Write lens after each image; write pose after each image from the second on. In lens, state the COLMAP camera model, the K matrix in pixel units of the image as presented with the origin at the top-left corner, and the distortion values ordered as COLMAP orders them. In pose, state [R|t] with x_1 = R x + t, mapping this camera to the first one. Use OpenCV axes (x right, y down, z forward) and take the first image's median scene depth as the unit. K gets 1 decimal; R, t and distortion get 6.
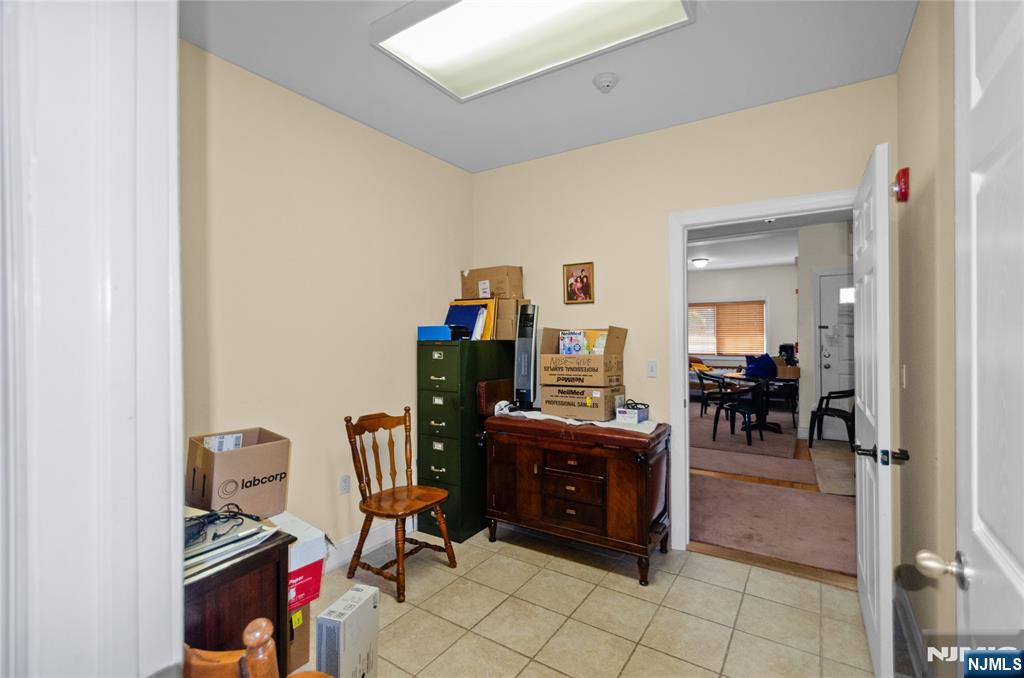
lens RADIAL K [[461.0, 0, 520.0], [0, 461.0, 336.6], [0, 0, 1]] dist [0.002484, -0.000166]
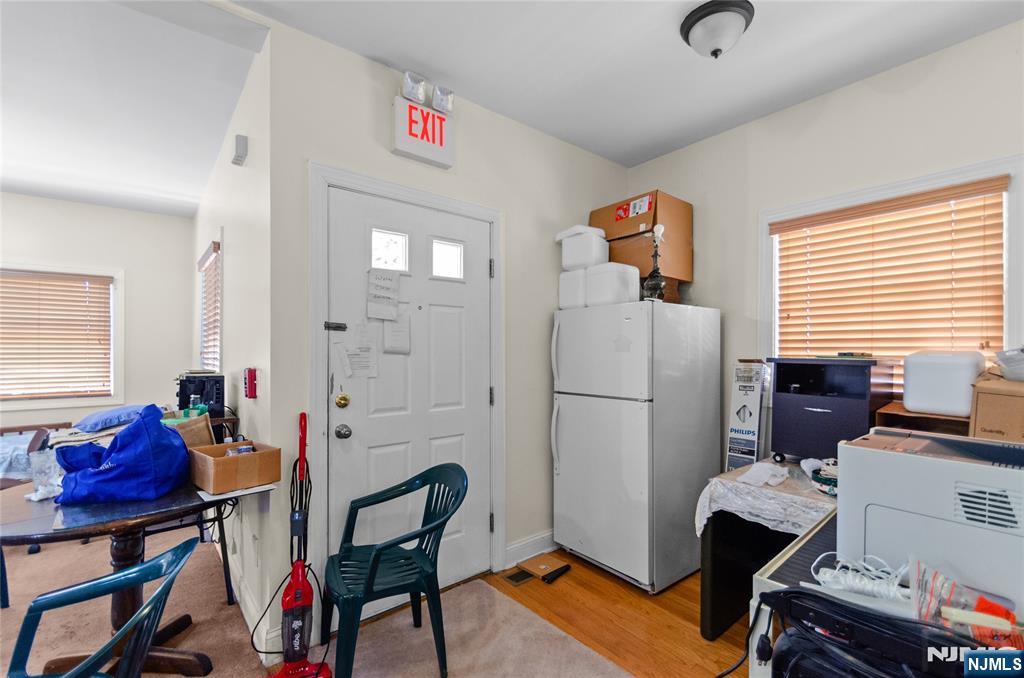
lens RADIAL K [[445.4, 0, 513.3], [0, 445.4, 354.2], [0, 0, 1]] dist [-0.001890, -0.000531]
pose [[0.313292, -0.002879, 0.949652, 0.313709], [0.001966, 0.999995, 0.002383, 0.000605], [-0.949655, 0.001120, 0.313296, 0.645902]]
